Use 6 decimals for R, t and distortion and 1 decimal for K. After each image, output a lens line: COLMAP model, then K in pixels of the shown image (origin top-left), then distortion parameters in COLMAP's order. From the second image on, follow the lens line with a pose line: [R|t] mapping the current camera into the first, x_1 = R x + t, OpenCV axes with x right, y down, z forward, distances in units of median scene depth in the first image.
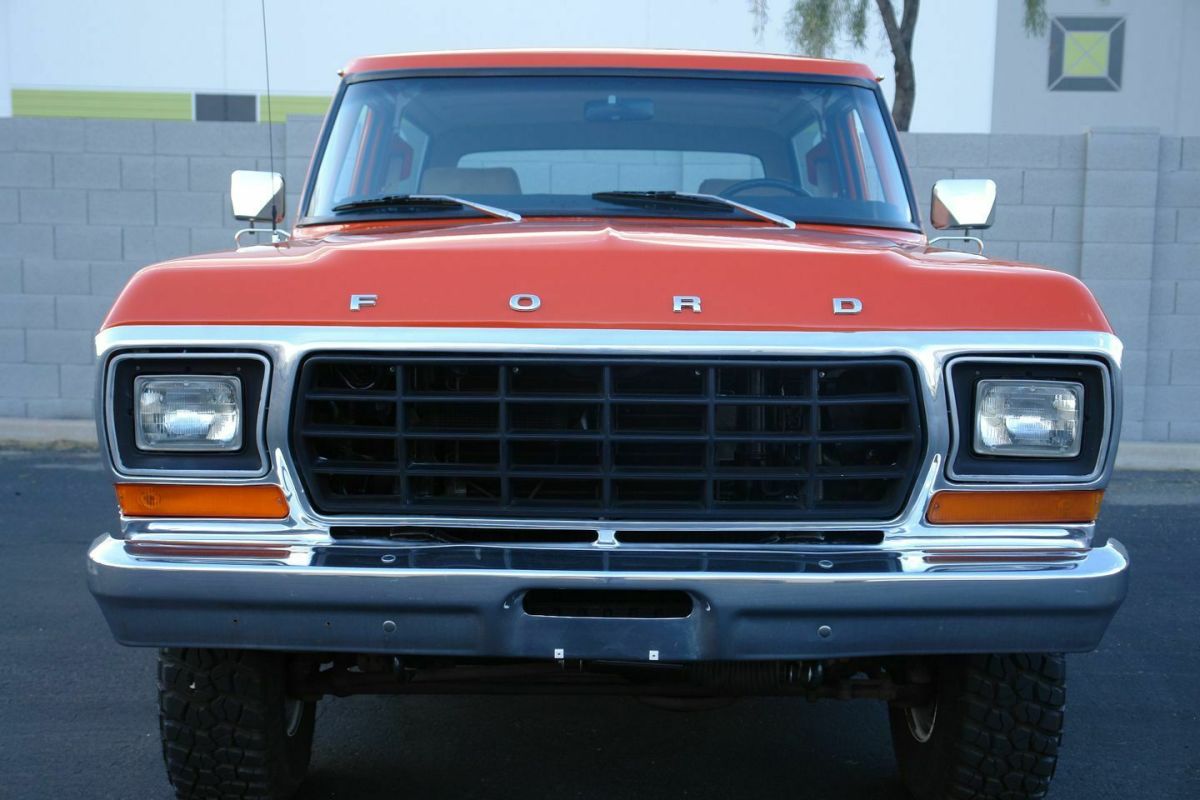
lens RADIAL K [[1565.9, 0, 600.0], [0, 1565.9, 400.0], [0, 0, 1]] dist [0.043846, 0.035350]
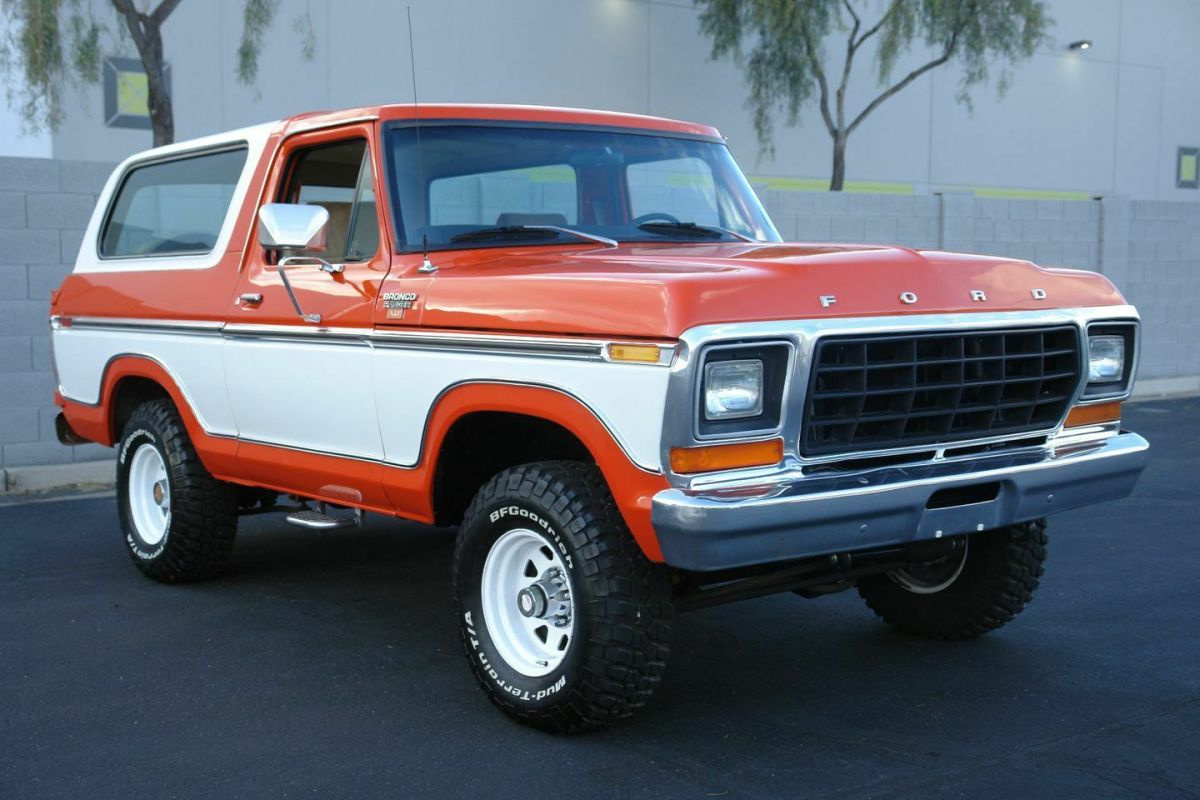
lens RADIAL K [[1565.9, 0, 600.0], [0, 1565.9, 400.0], [0, 0, 1]] dist [0.043846, 0.035350]
pose [[0.776147, -0.069056, 0.626759, -1.161154], [0.082090, 0.996592, 0.008147, -0.002538], [-0.625185, 0.045127, 0.779171, 0.038784]]
